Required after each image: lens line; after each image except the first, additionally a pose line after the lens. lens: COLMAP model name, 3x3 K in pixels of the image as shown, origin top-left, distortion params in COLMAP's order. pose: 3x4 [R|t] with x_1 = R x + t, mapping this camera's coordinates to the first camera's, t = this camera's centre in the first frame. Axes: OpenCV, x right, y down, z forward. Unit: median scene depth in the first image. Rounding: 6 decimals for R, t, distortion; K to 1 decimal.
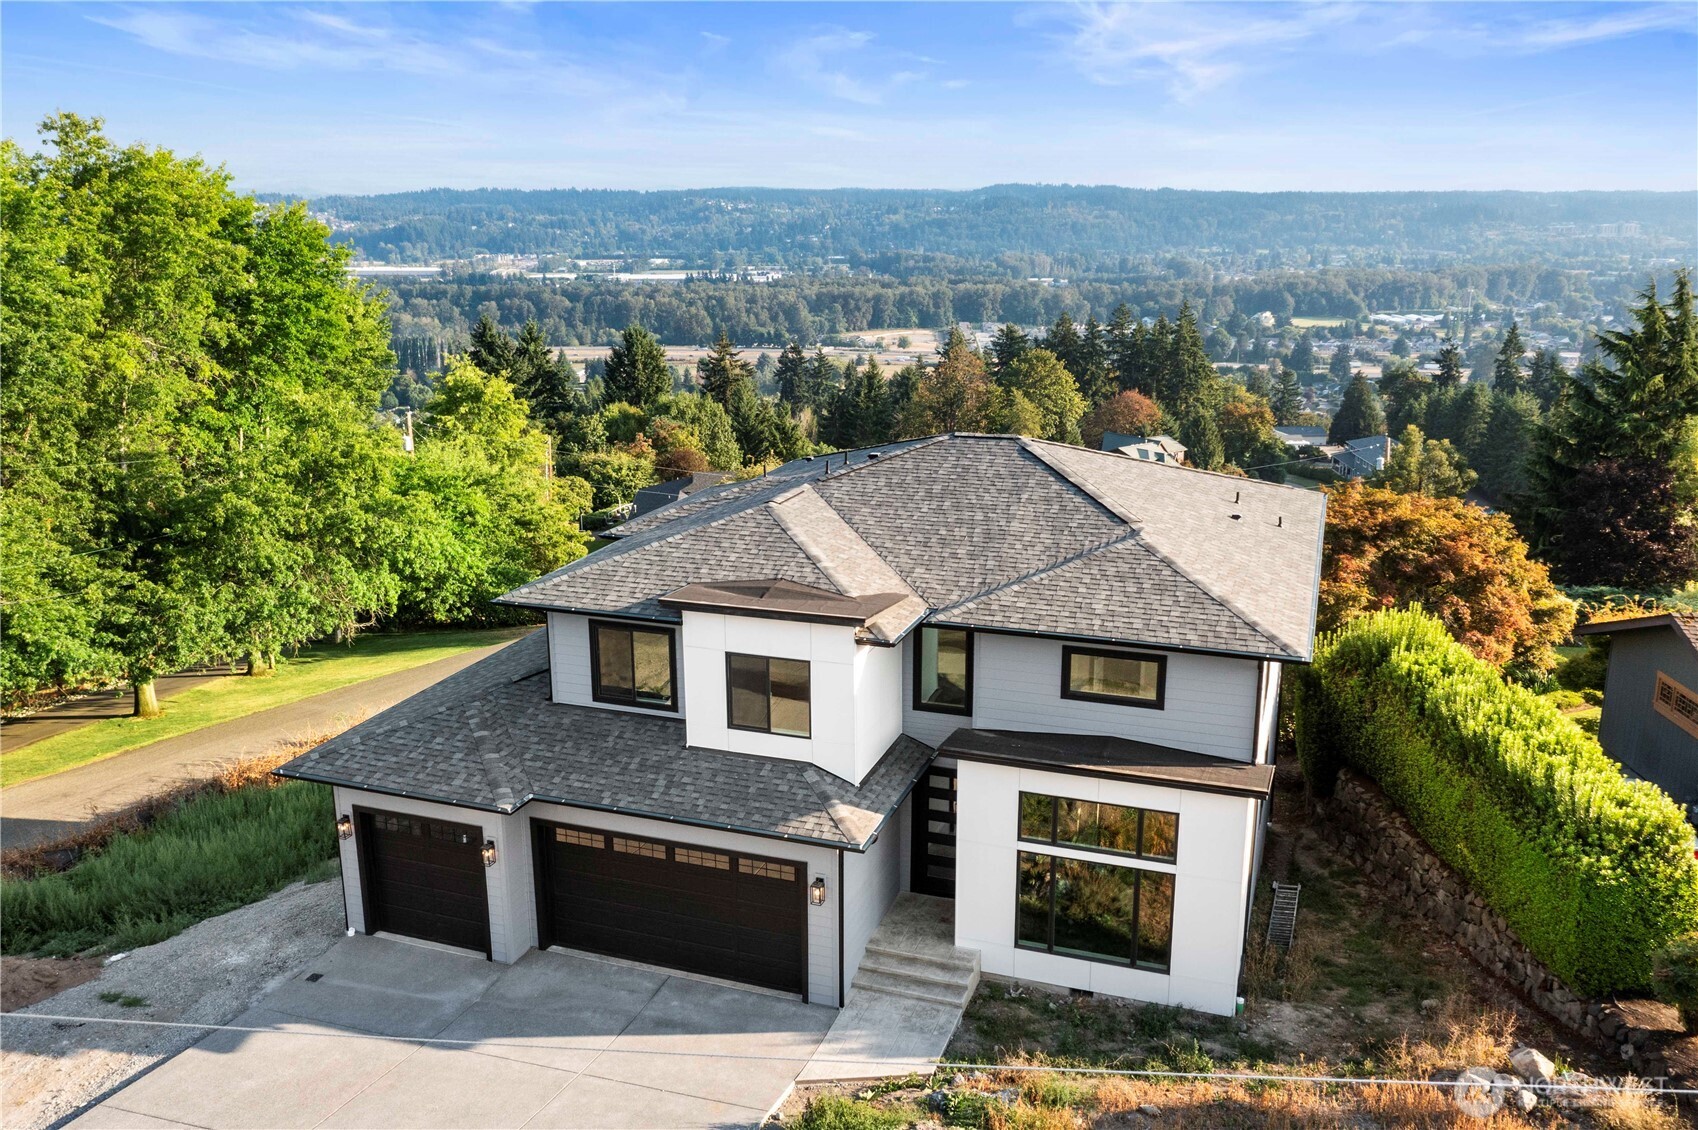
lens RADIAL K [[1355.3, 0, 849.0], [0, 1355.3, 565.0], [0, 0, 1]] dist [0.004553, -0.008234]
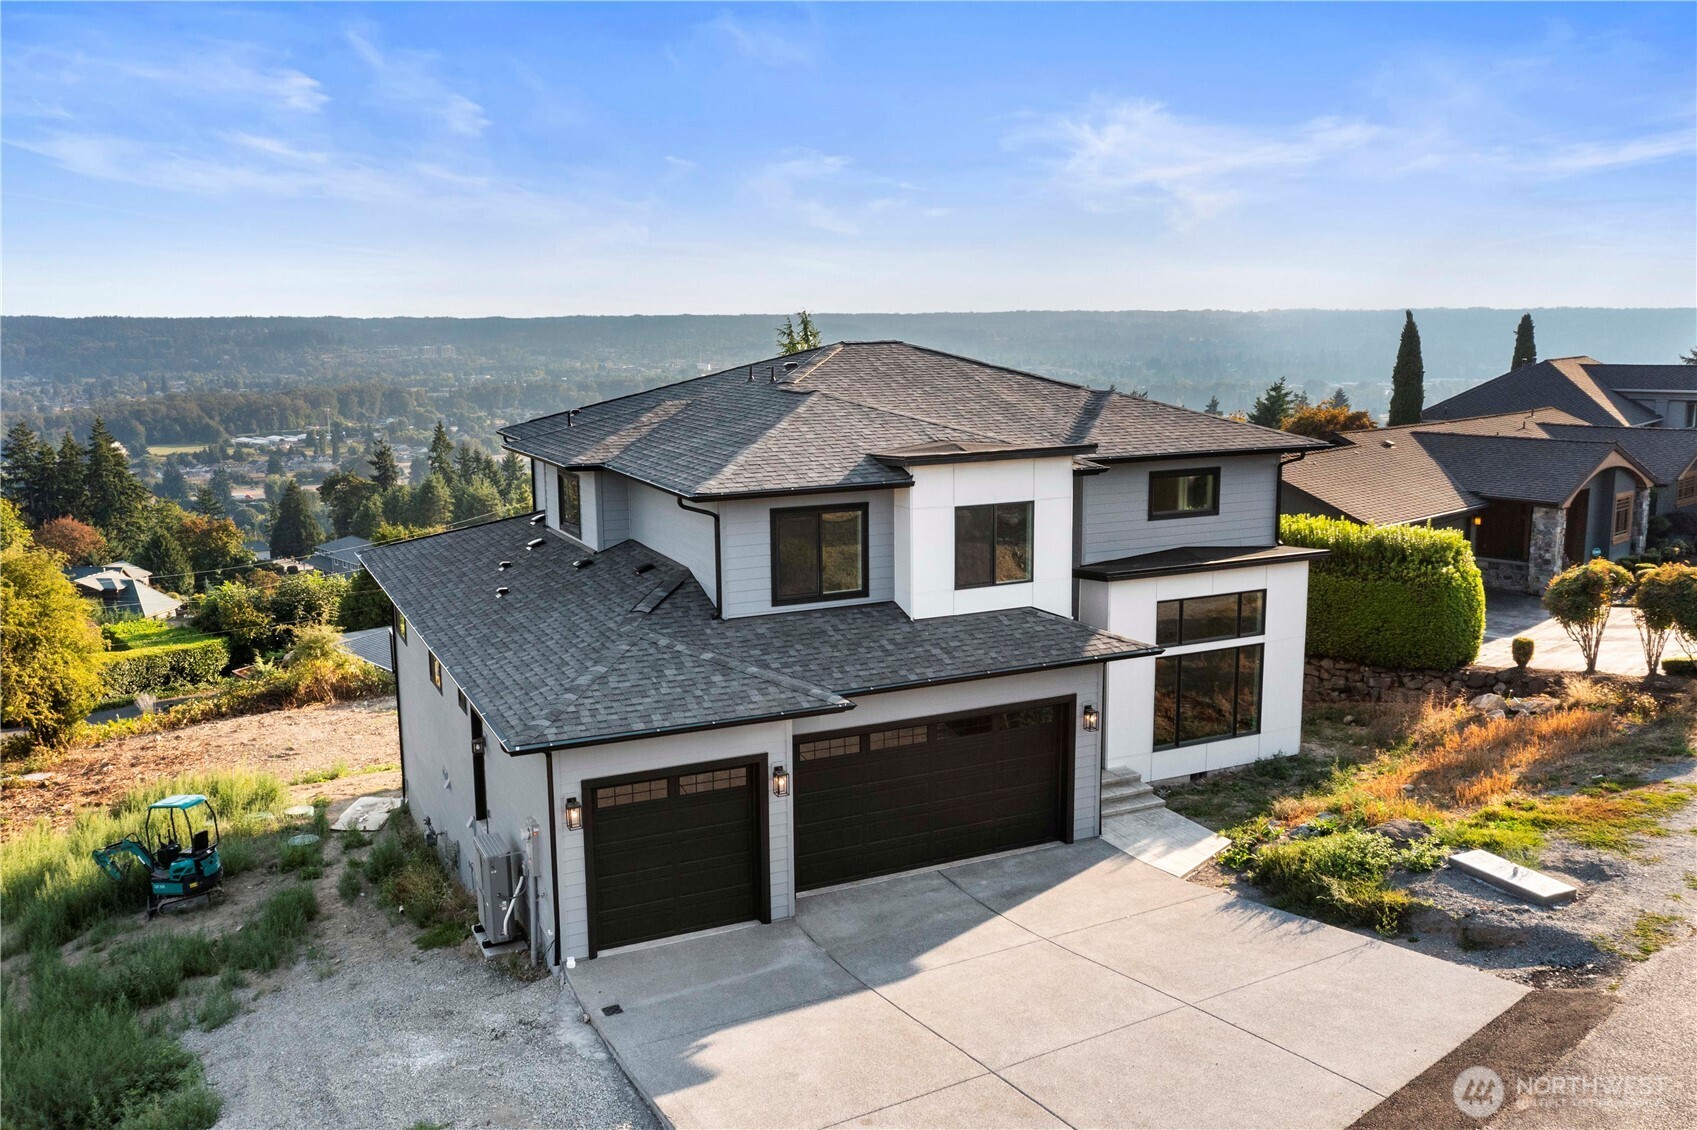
lens RADIAL K [[1373.6, 0, 848.5], [0, 1373.6, 565.0], [0, 0, 1]] dist [0.008771, 0.005929]
pose [[0.705002, -0.125150, 0.698075, -0.810670], [0.187204, 0.982235, -0.012968, 0.099963], [-0.684052, 0.139825, 0.715907, 0.344018]]
